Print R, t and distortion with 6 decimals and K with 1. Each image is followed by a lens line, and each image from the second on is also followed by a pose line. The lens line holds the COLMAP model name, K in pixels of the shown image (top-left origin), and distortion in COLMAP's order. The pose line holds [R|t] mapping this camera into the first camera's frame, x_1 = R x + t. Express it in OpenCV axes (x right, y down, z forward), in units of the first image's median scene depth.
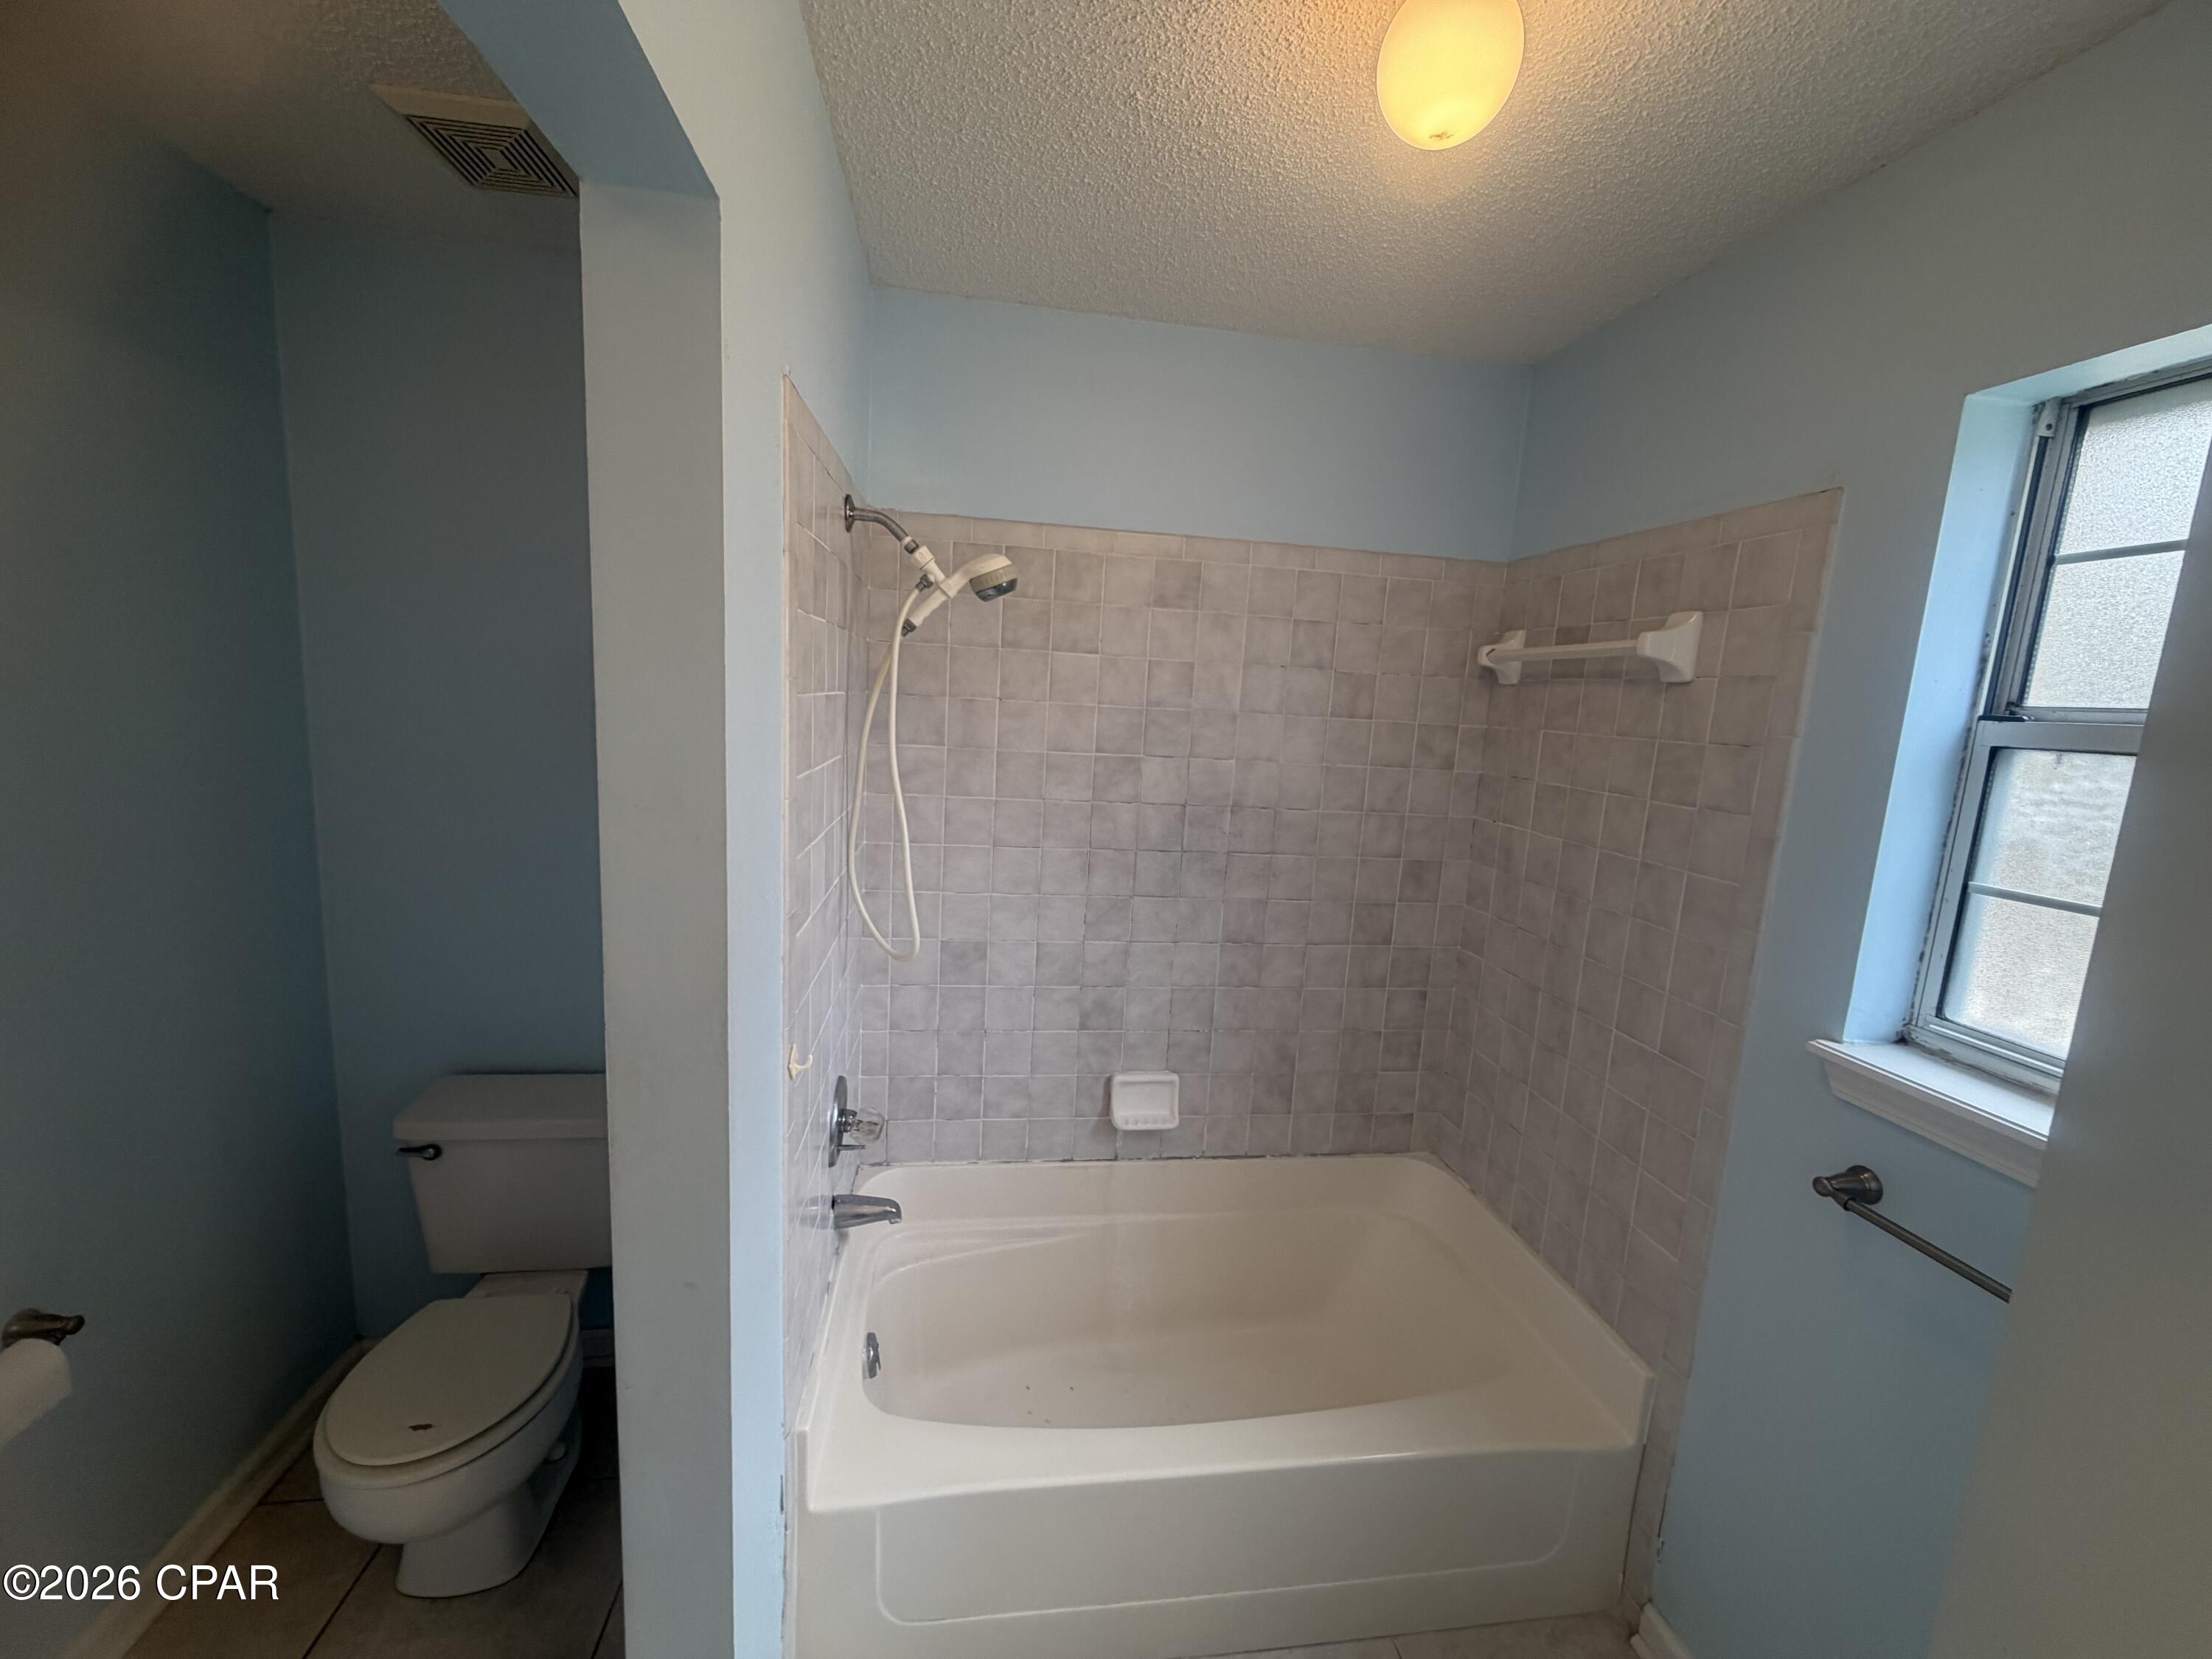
lens RADIAL K [[886.7, 0, 1104.8], [0, 886.7, 828.1], [0, 0, 1]] dist [-0.000013, -0.000231]
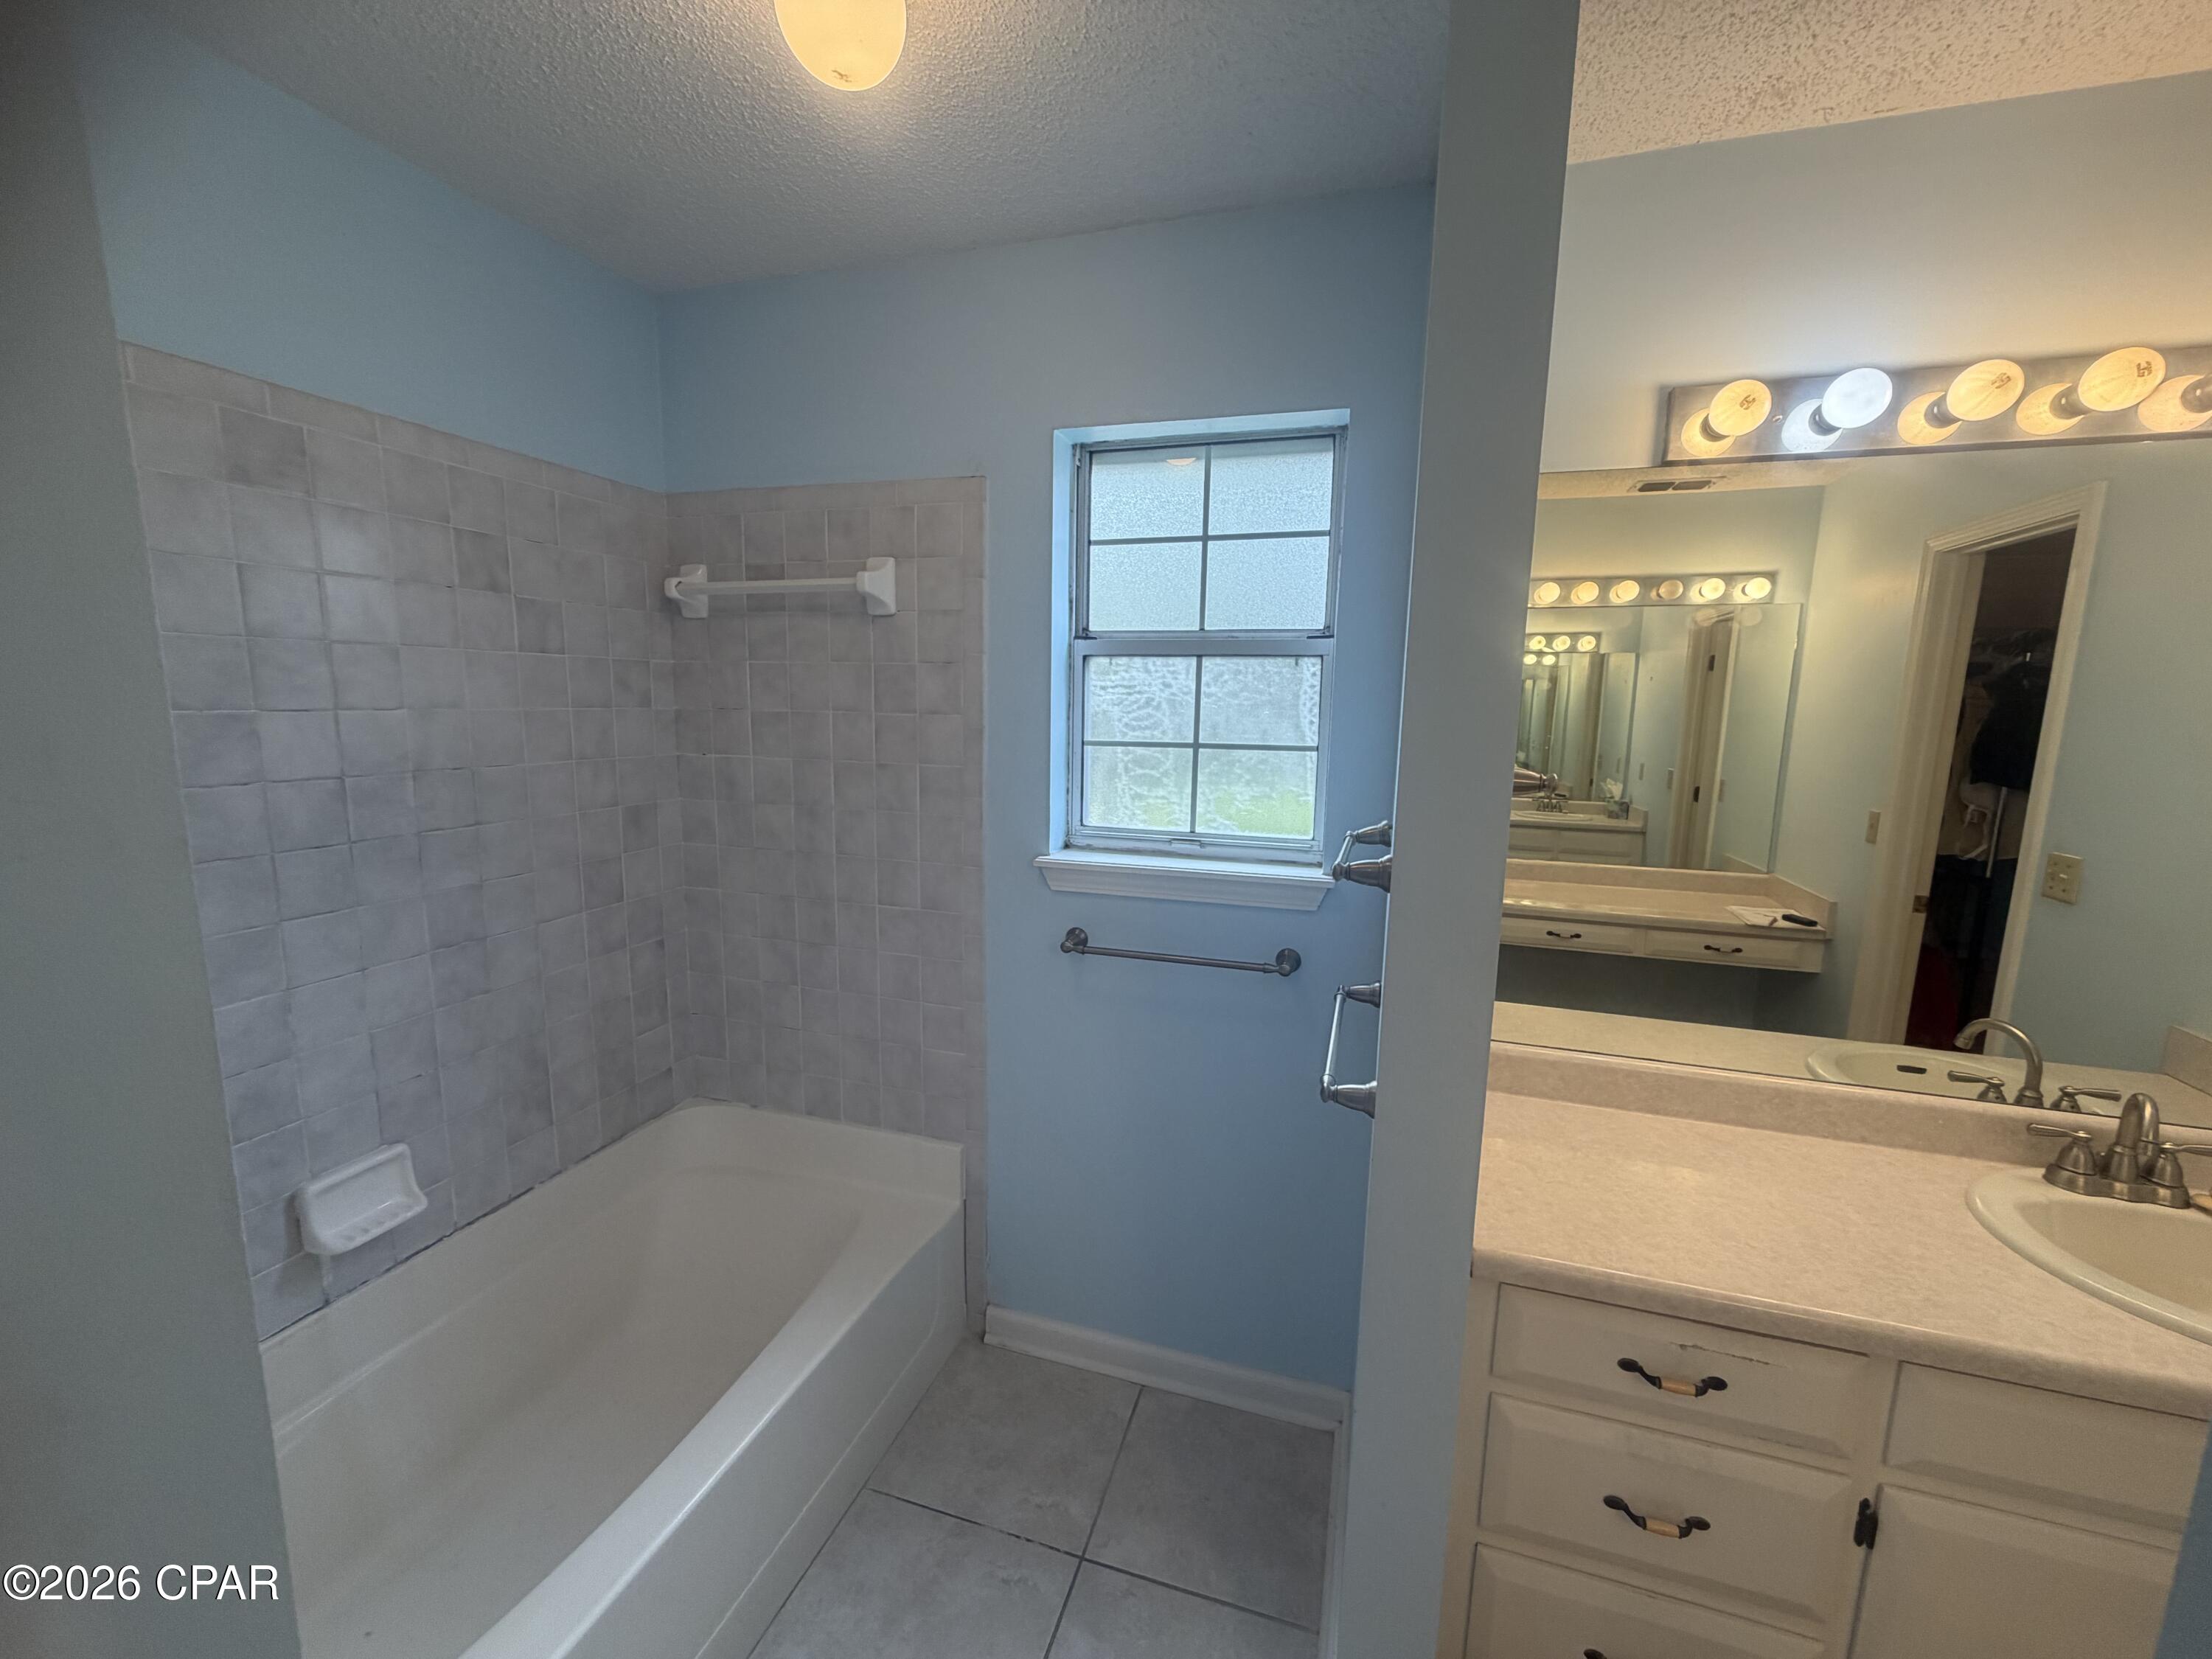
lens RADIAL K [[886.7, 0, 1106.1], [0, 886.7, 828.5], [0, 0, 1]] dist [-0.000013, -0.000231]
pose [[0.439385, -0.181275, 0.879818, -0.278683], [0.140728, 0.981224, 0.131888, 0.007041], [-0.887207, 0.065865, 0.456646, 0.136389]]
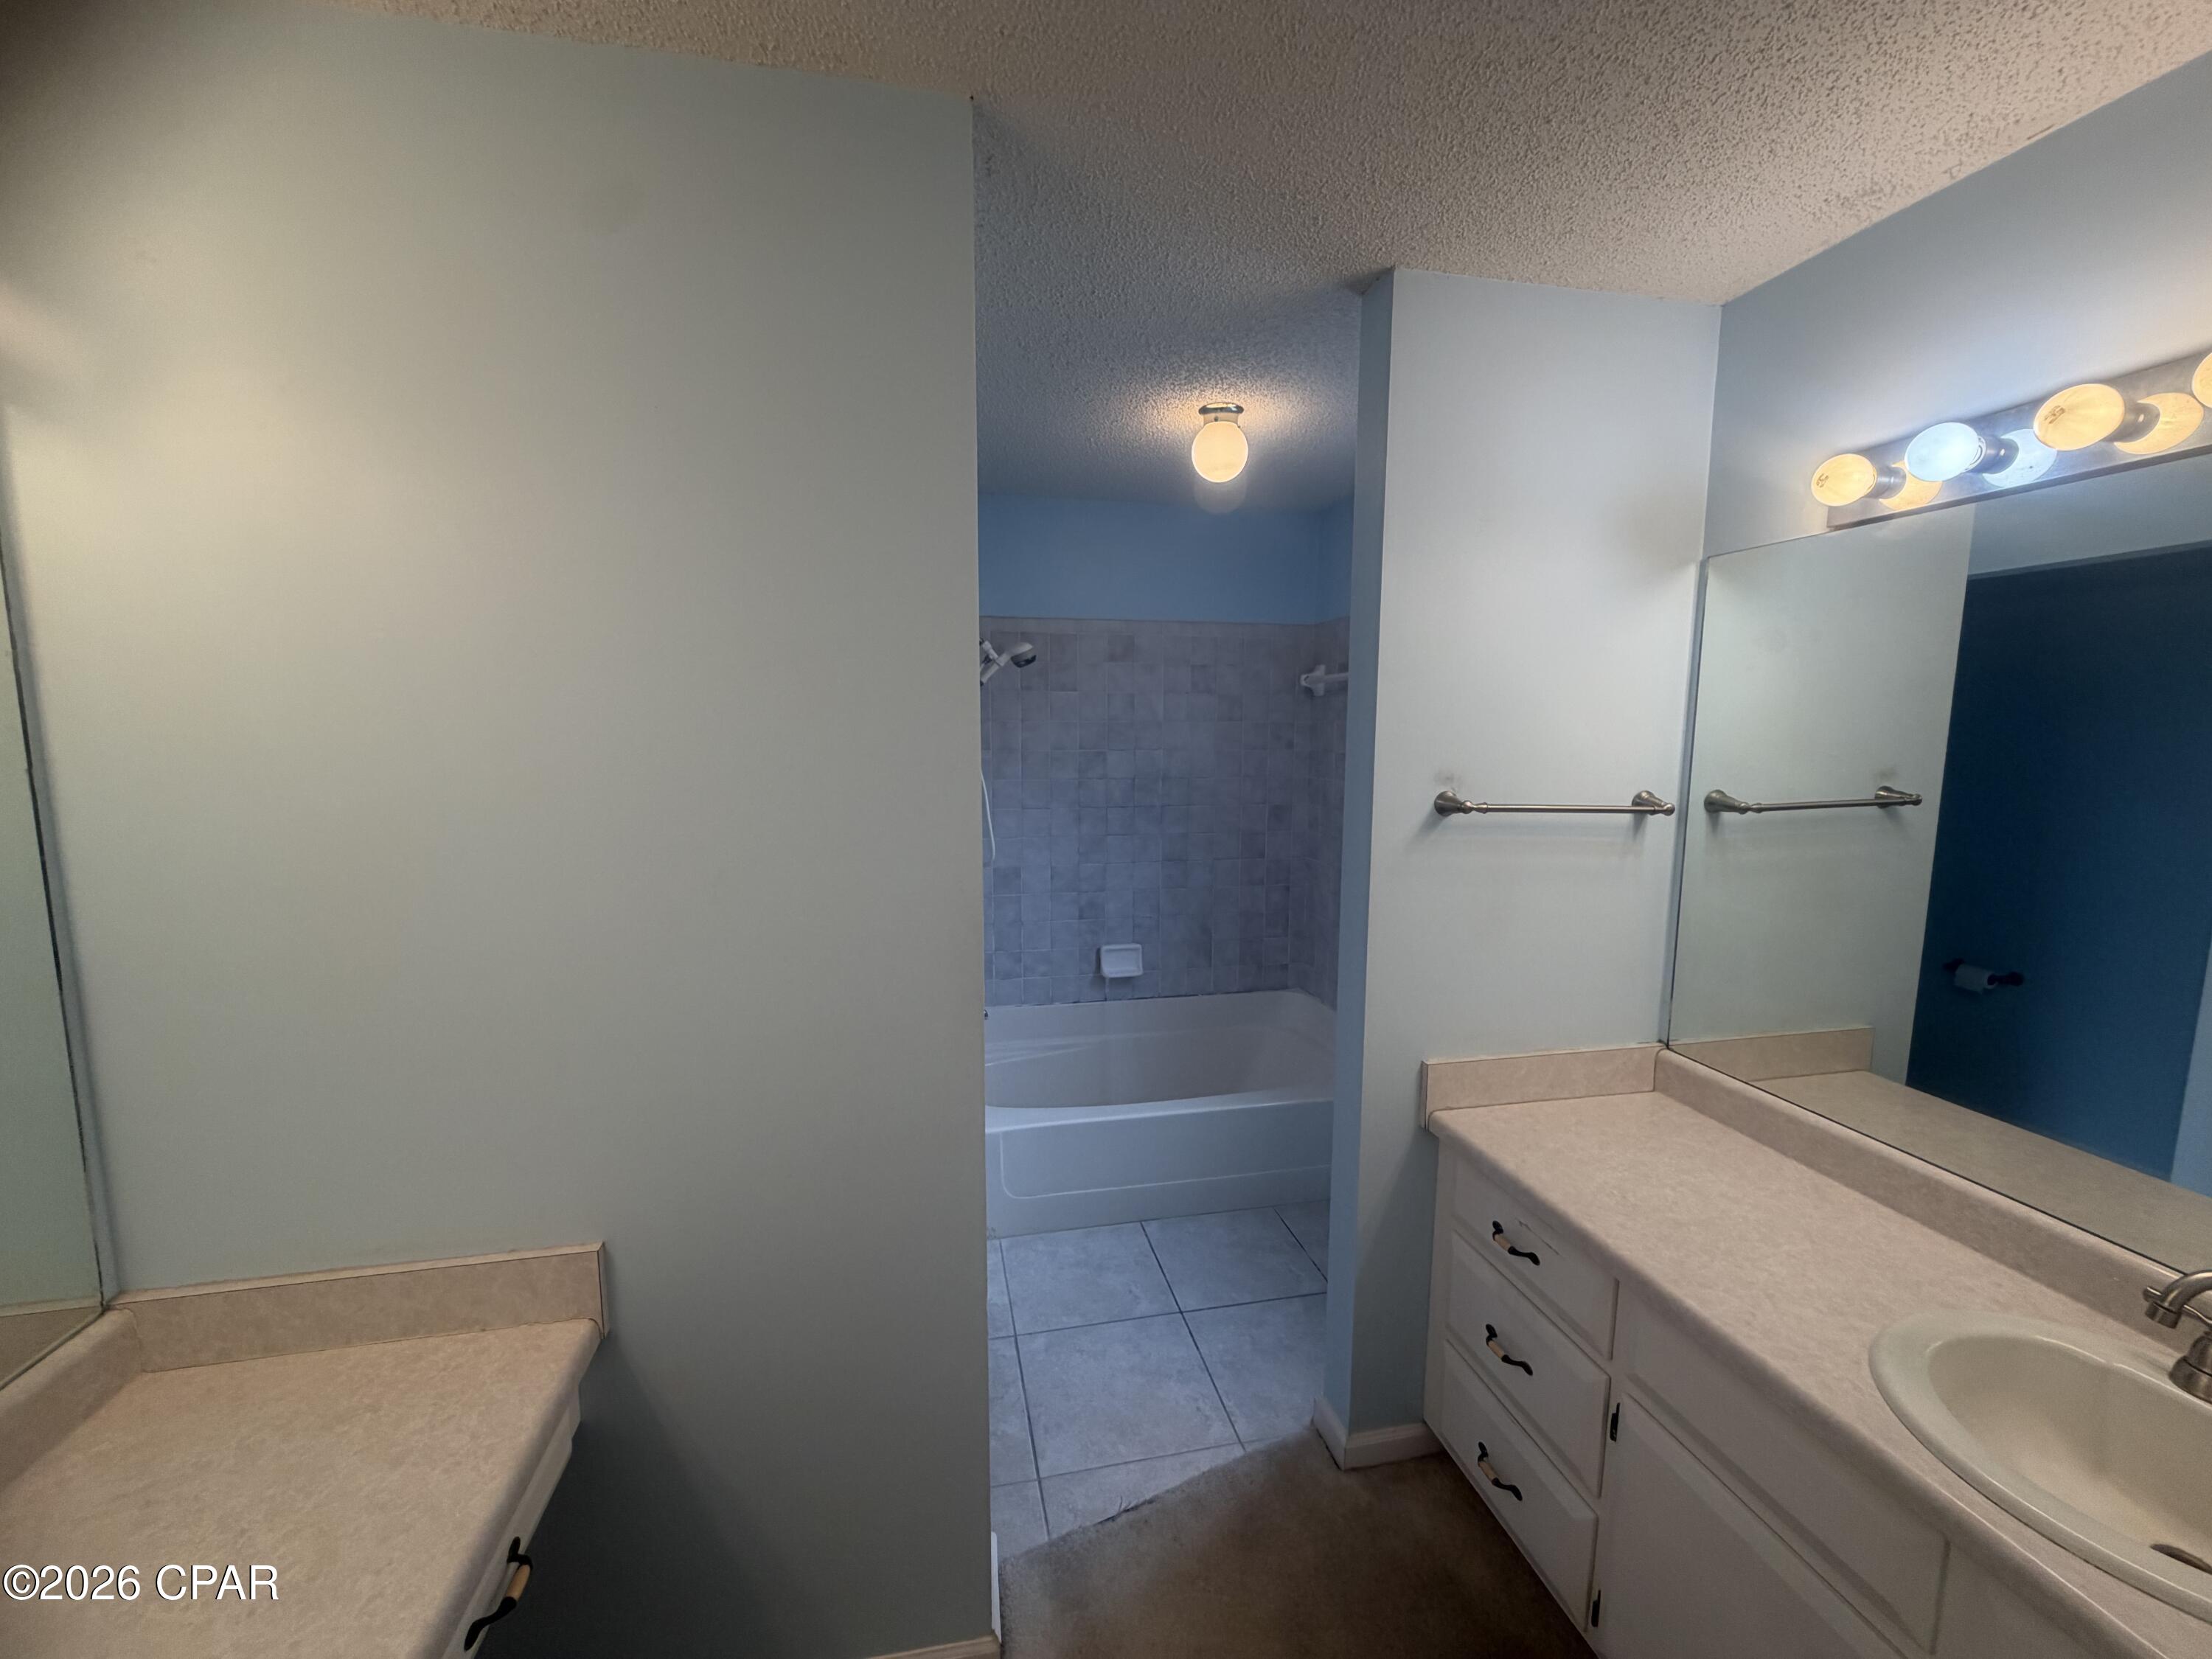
lens RADIAL K [[886.7, 0, 1104.4], [0, 886.7, 827.0], [0, 0, 1]] dist [-0.000013, -0.000231]
pose [[0.996676, -0.061184, 0.053783, -0.062450], [0.062785, 0.997617, -0.028606, 0.111506], [-0.051905, 0.031887, 0.998143, -0.672533]]
